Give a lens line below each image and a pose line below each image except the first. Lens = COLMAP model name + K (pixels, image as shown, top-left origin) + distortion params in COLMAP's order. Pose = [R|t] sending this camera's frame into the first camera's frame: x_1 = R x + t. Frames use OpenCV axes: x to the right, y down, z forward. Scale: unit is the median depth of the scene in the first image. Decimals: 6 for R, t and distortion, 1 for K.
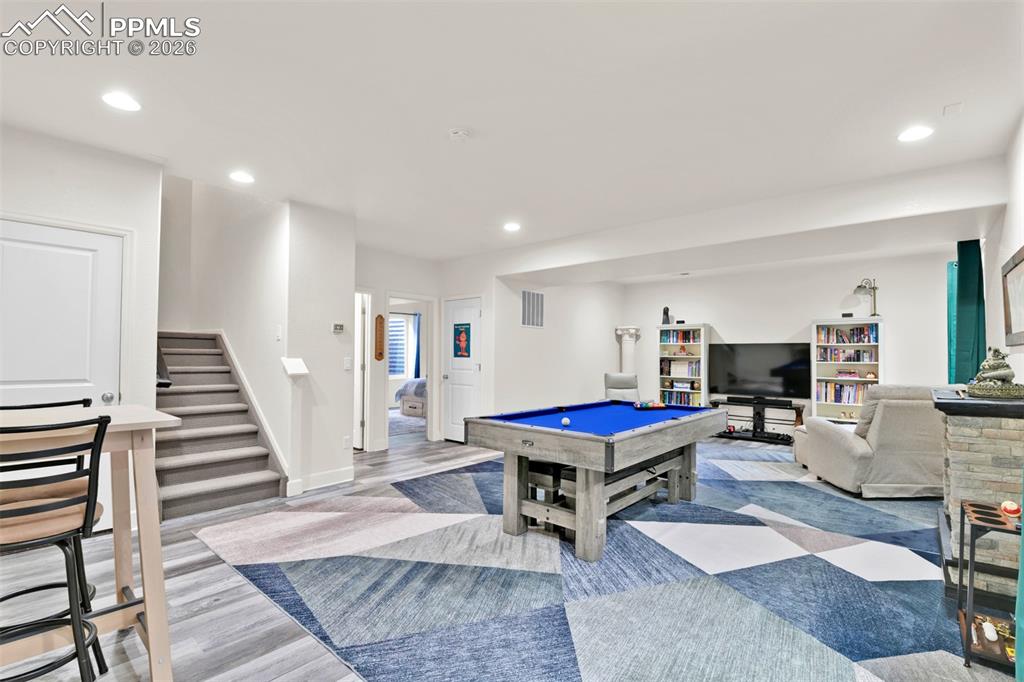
lens RADIAL K [[457.6, 0, 512.0], [0, 457.6, 341.0], [0, 0, 1]] dist [-0.001786, -0.000387]
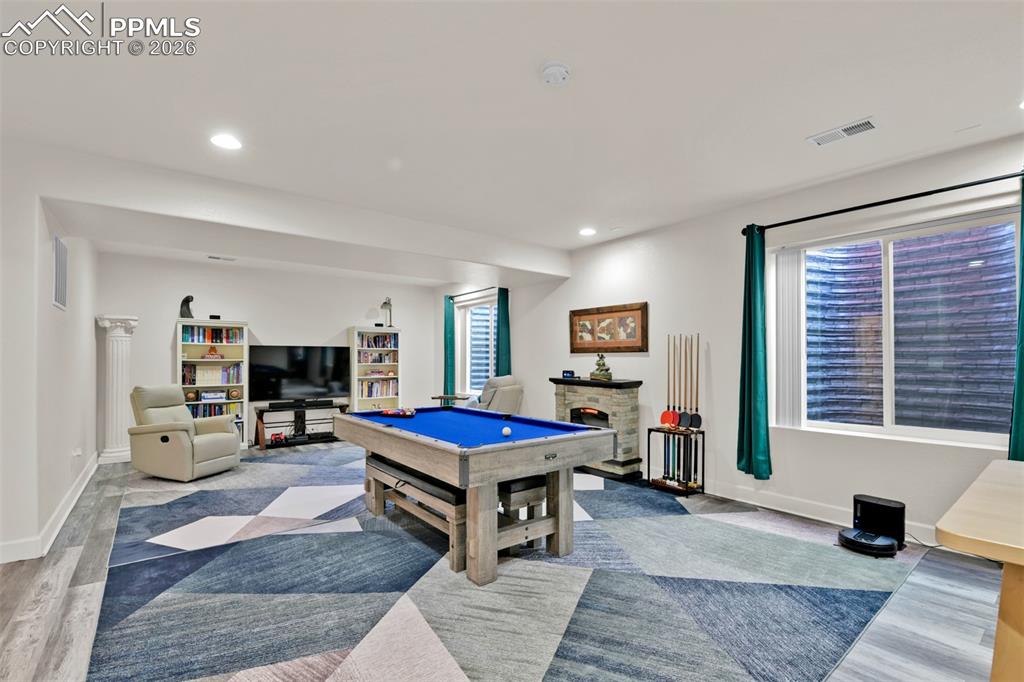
lens RADIAL K [[457.6, 0, 512.0], [0, 457.6, 341.0], [0, 0, 1]] dist [-0.001786, -0.000387]
pose [[0.192935, 0.031755, 0.980698, -0.354733], [-0.029389, 0.999215, -0.026573, 0.007214], [-0.980771, -0.023695, 0.193716, 0.360789]]
